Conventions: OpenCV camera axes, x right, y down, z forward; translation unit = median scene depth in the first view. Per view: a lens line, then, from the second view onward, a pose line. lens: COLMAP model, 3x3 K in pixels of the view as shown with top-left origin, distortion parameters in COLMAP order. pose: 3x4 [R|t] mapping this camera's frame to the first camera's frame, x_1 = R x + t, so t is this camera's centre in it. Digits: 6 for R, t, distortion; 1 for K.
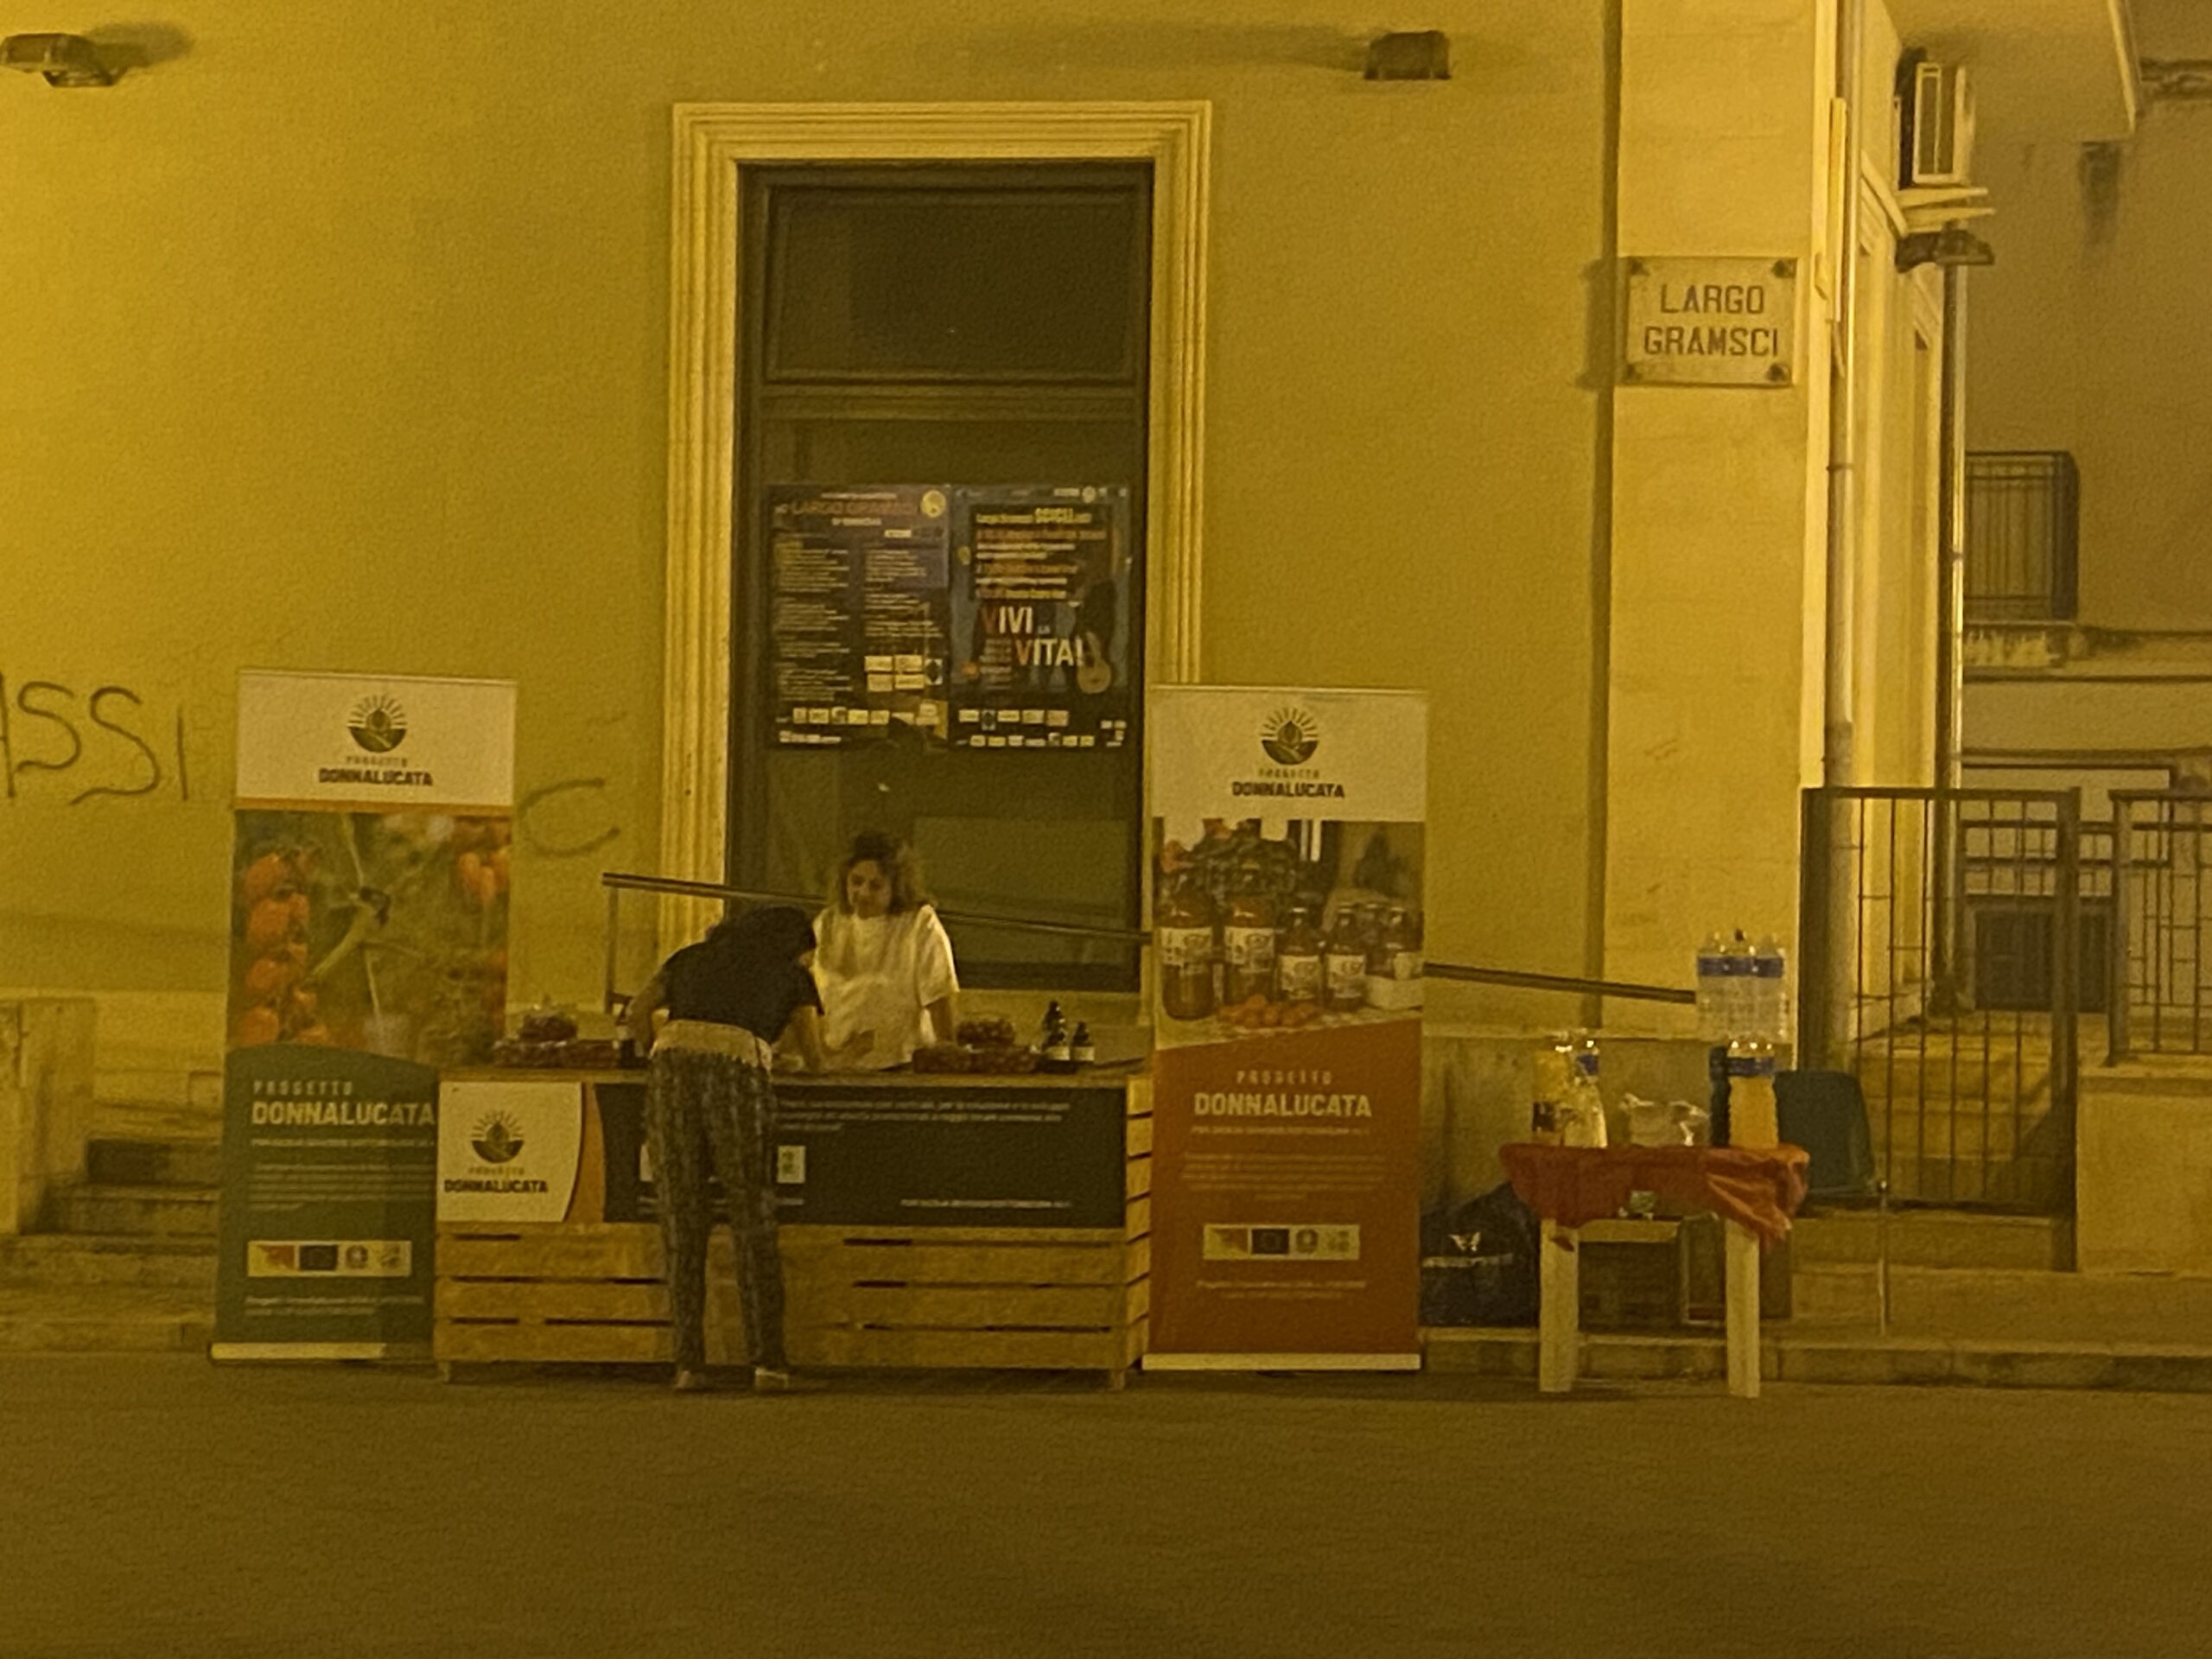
lens RADIAL K [[4827.7, 0, 1106.0], [0, 4827.7, 829.5], [0, 0, 1]] dist [0.090648, 0.467892]
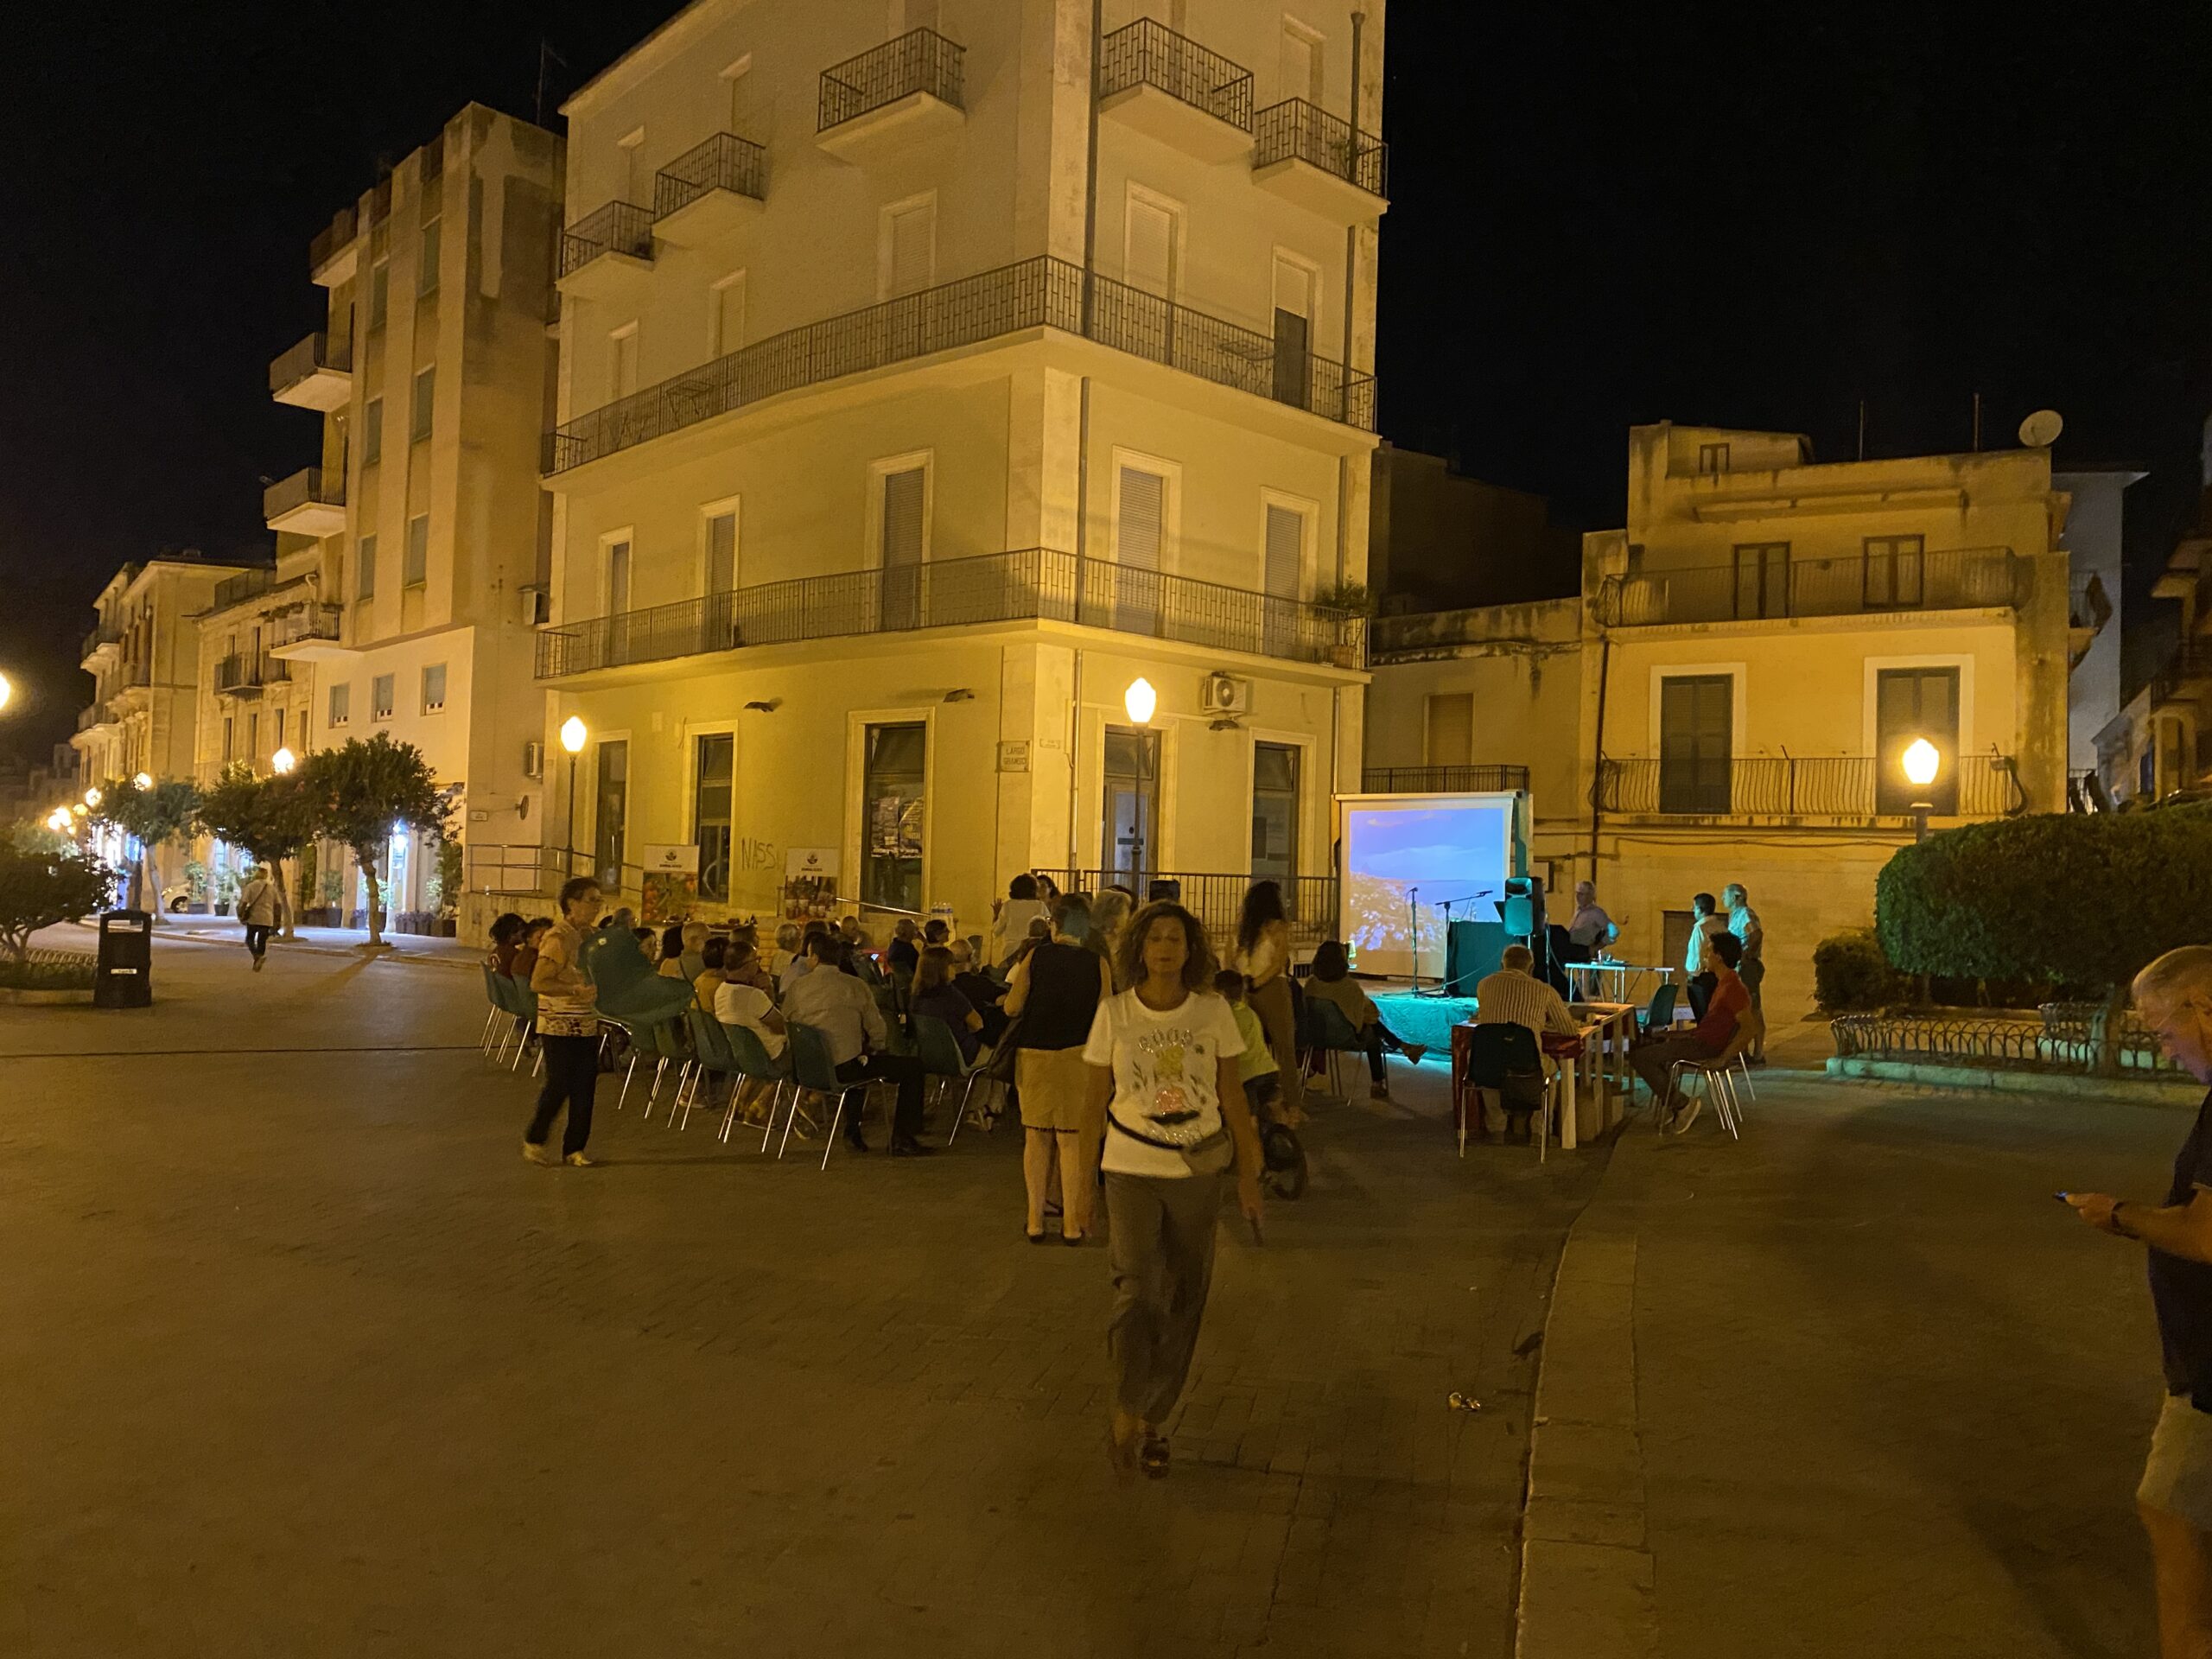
lens RADIAL K [[1662.7, 0, 1109.2], [0, 1662.7, 812.8], [0, 0, 1]] dist [0.147585, -0.408501]
pose [[0.847661, -0.010848, -0.530427, 0.947302], [-0.007904, 0.999422, -0.033072, -0.010086], [0.530480, 0.032226, 0.847085, -0.162371]]
